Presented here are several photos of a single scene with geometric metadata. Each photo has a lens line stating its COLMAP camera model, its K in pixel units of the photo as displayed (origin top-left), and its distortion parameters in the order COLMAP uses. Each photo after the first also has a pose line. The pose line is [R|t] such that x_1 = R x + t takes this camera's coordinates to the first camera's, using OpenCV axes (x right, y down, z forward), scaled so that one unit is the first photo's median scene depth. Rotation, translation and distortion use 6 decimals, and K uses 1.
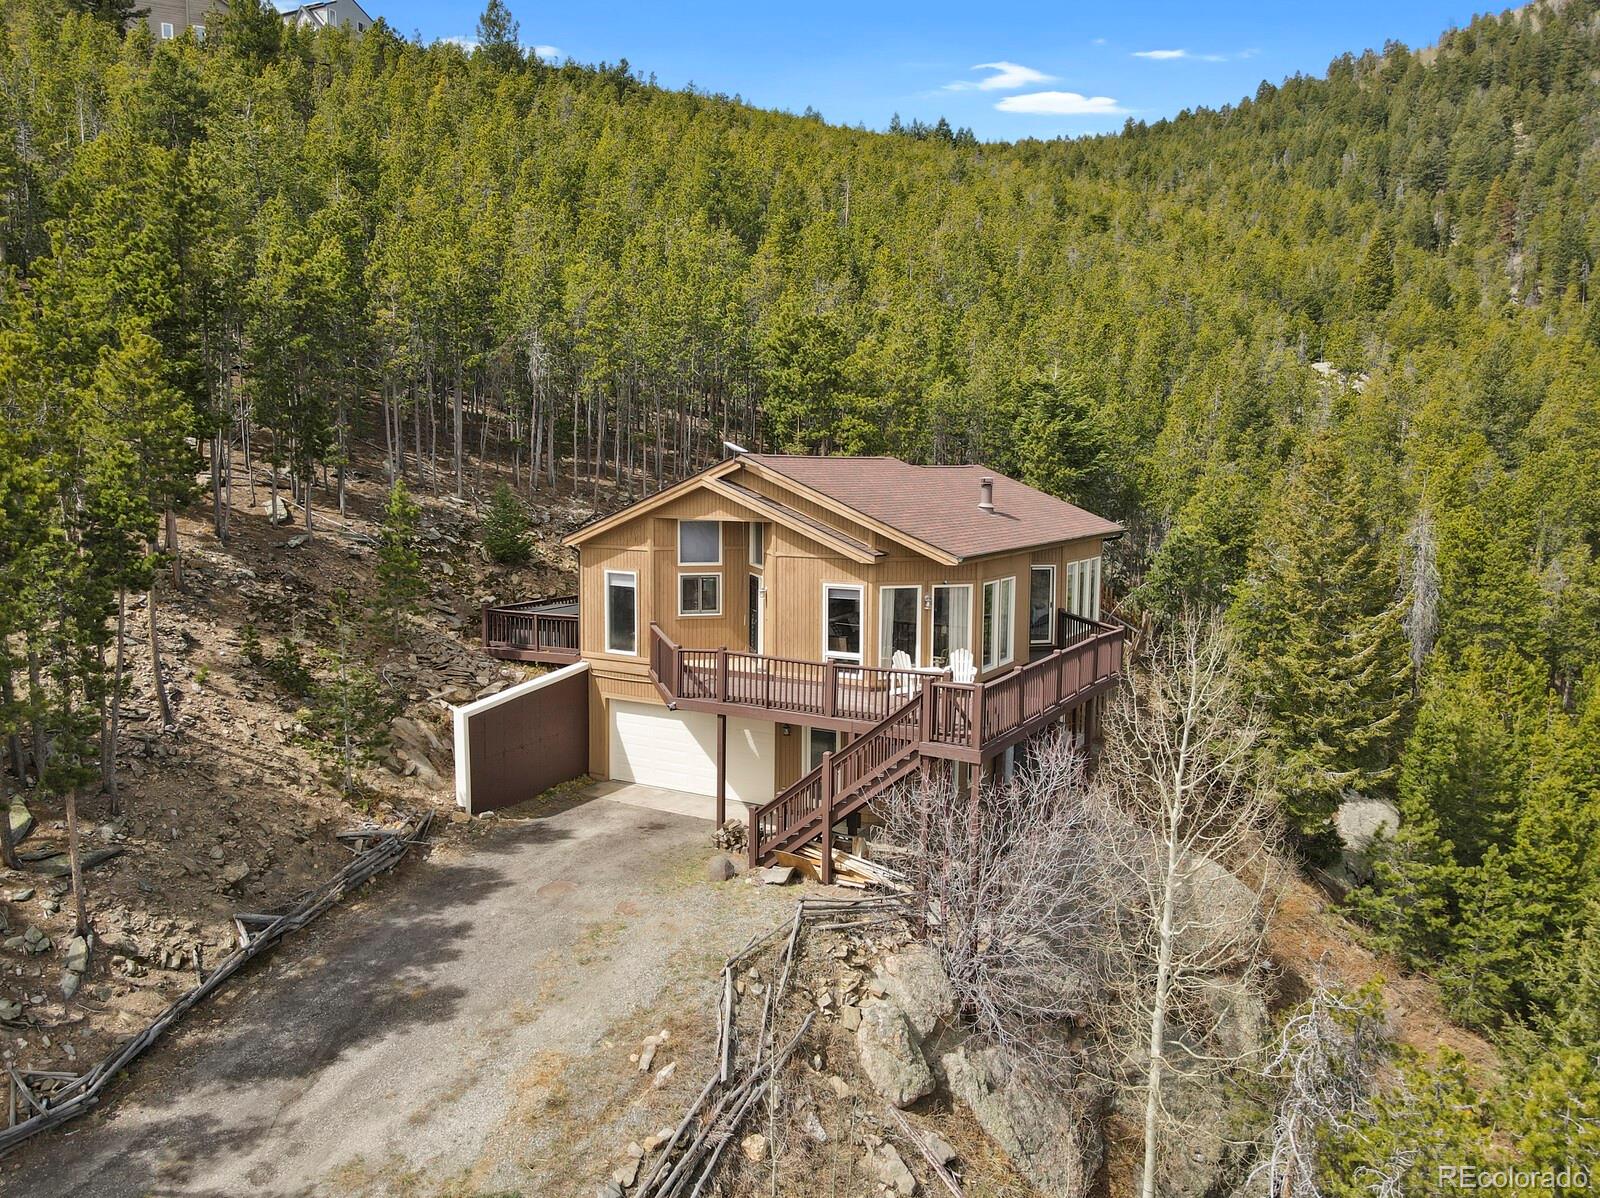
lens RADIAL K [[1183.0, 0, 803.5], [0, 1183.0, 598.4], [0, 0, 1]] dist [0.006885, 0.027434]
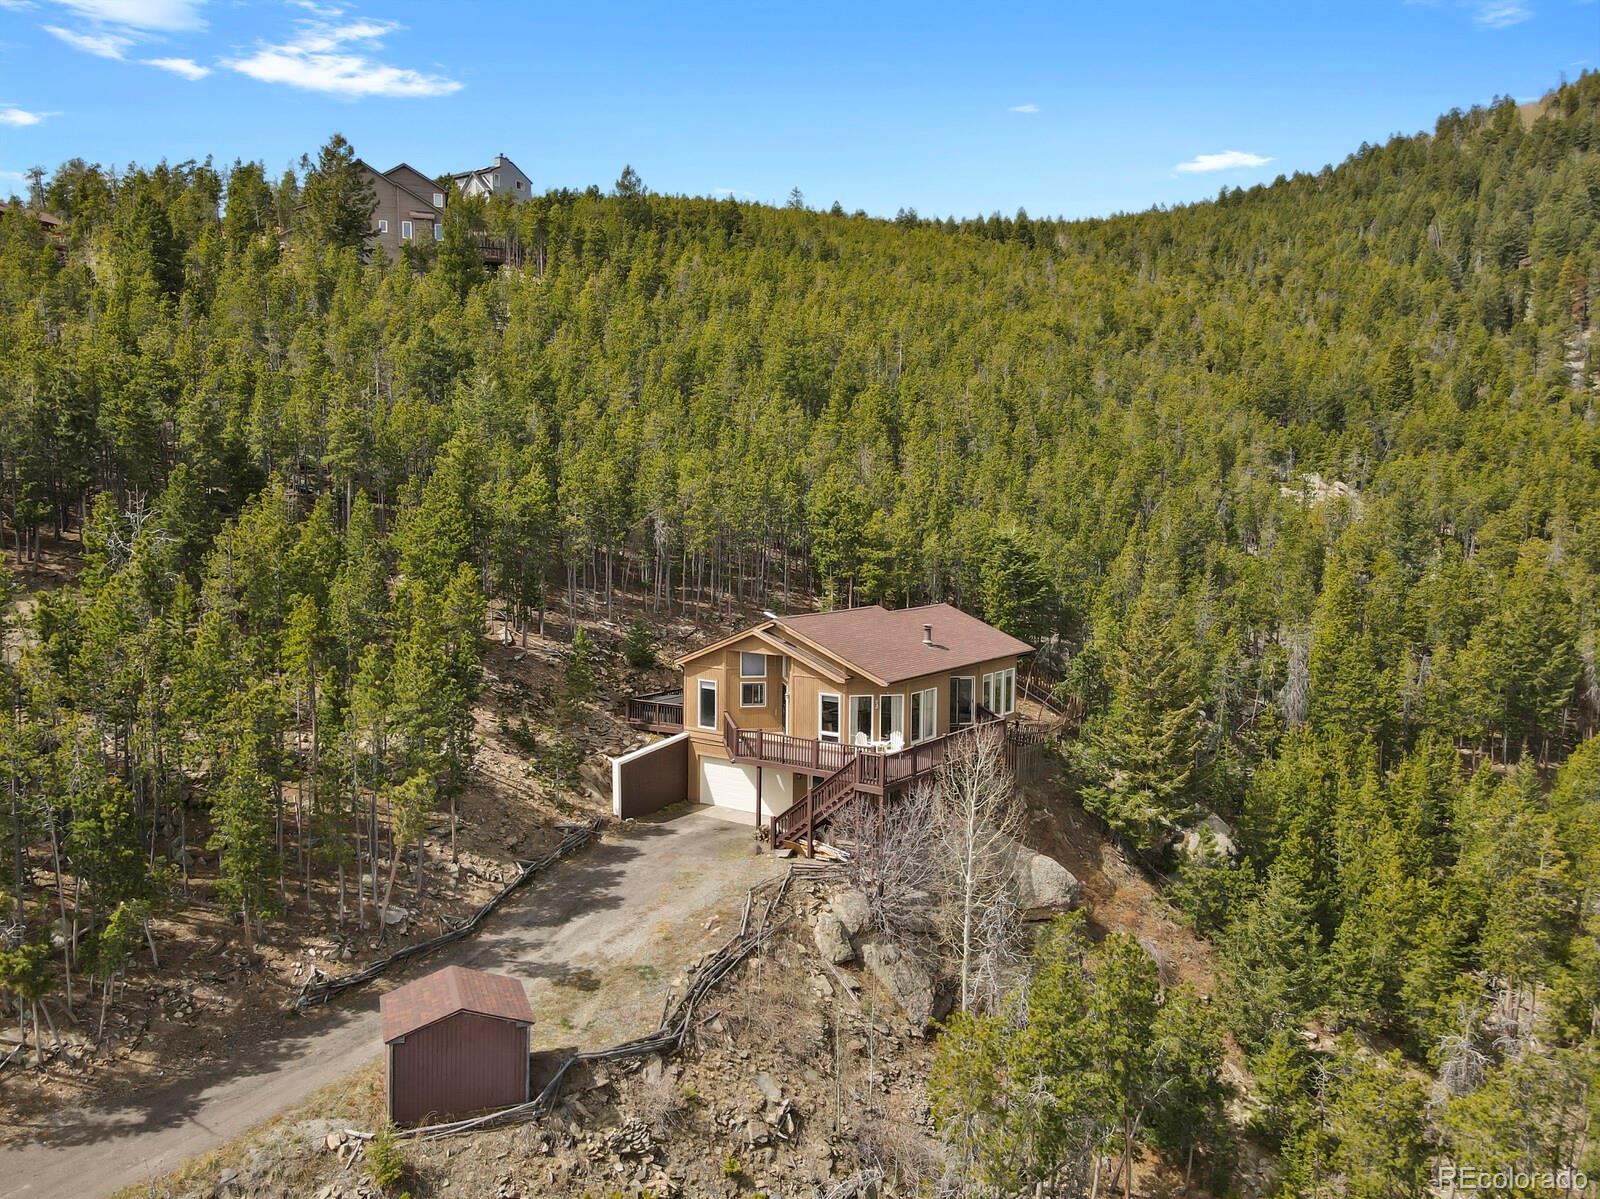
lens RADIAL K [[1183.0, 0, 810.7], [0, 1183.0, 599.4], [0, 0, 1]] dist [0.006885, 0.027434]
pose [[0.996188, 0.007579, -0.086904, 0.135535], [-0.010696, 0.999314, -0.035452, -0.076948], [0.086576, 0.036246, 0.995586, -0.662063]]
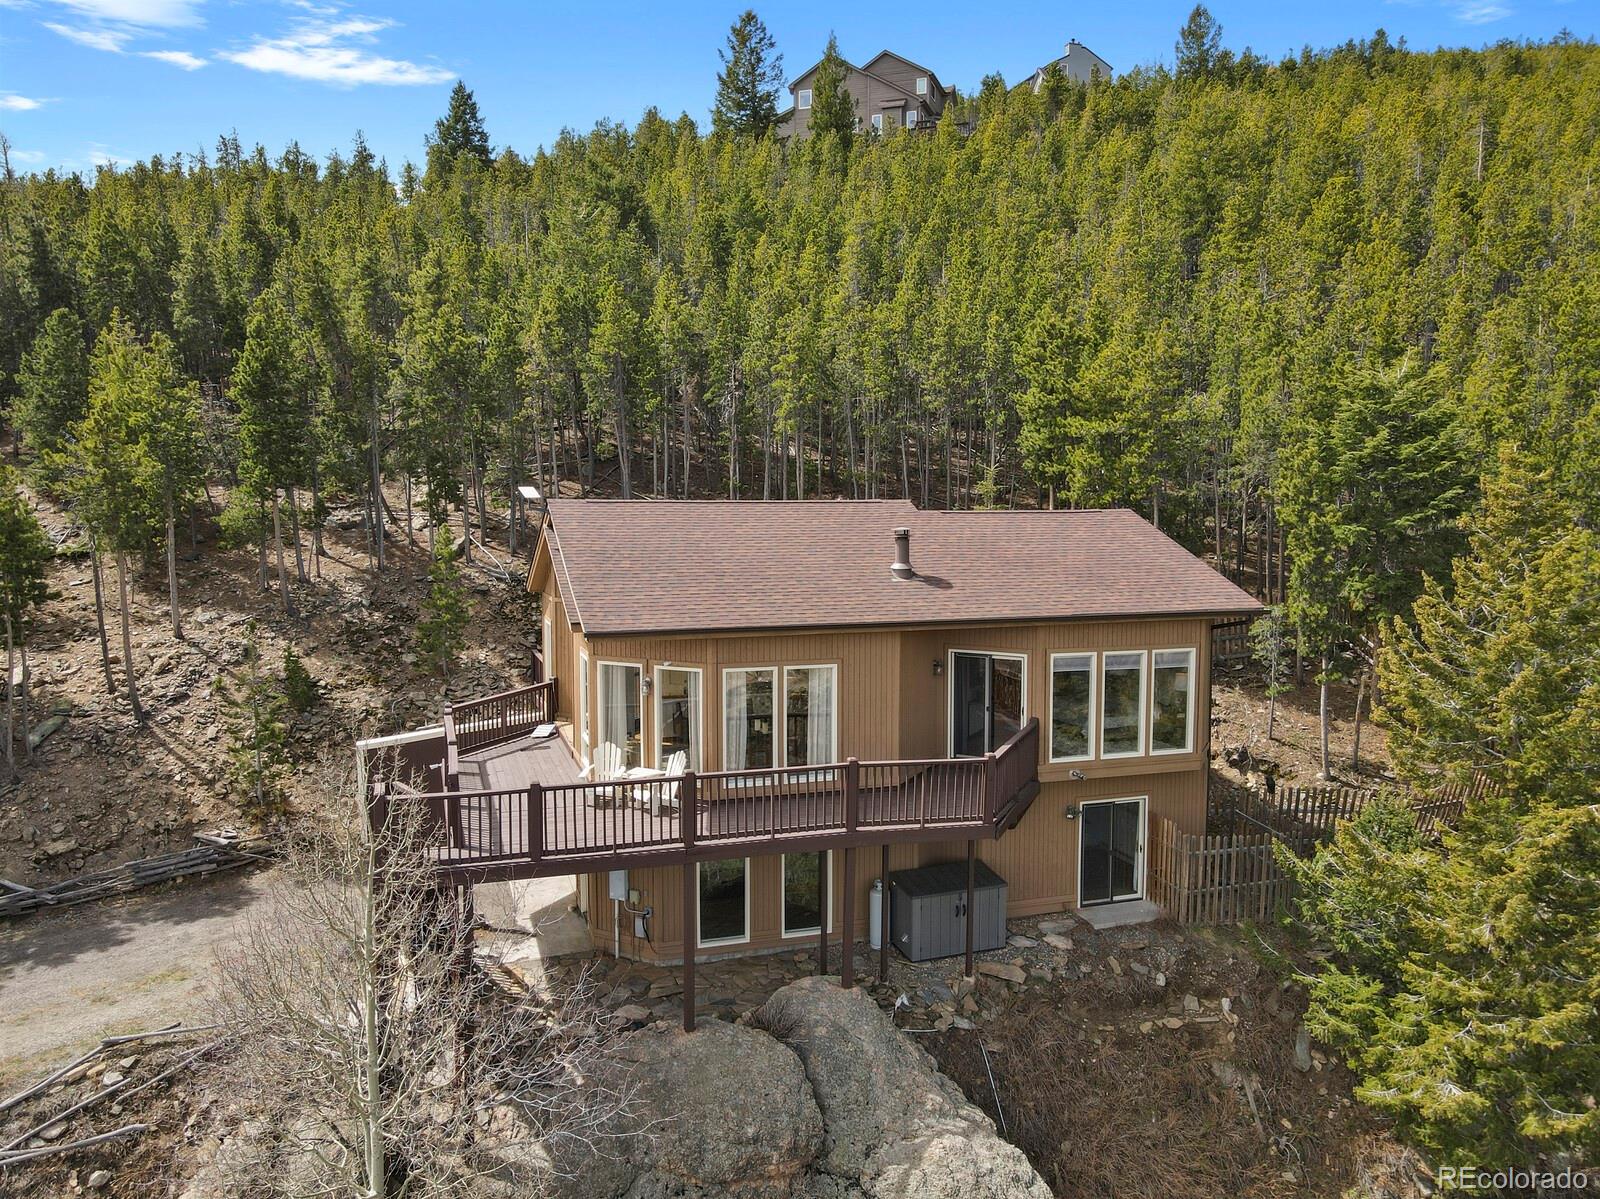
lens RADIAL K [[1183.0, 0, 795.9], [0, 1183.0, 605.2], [0, 0, 1]] dist [0.006885, 0.027434]
pose [[0.740836, 0.057775, -0.669197, 0.602622], [-0.073024, 0.997316, 0.005262, -0.053743], [0.667705, 0.044970, 0.743066, 0.408047]]
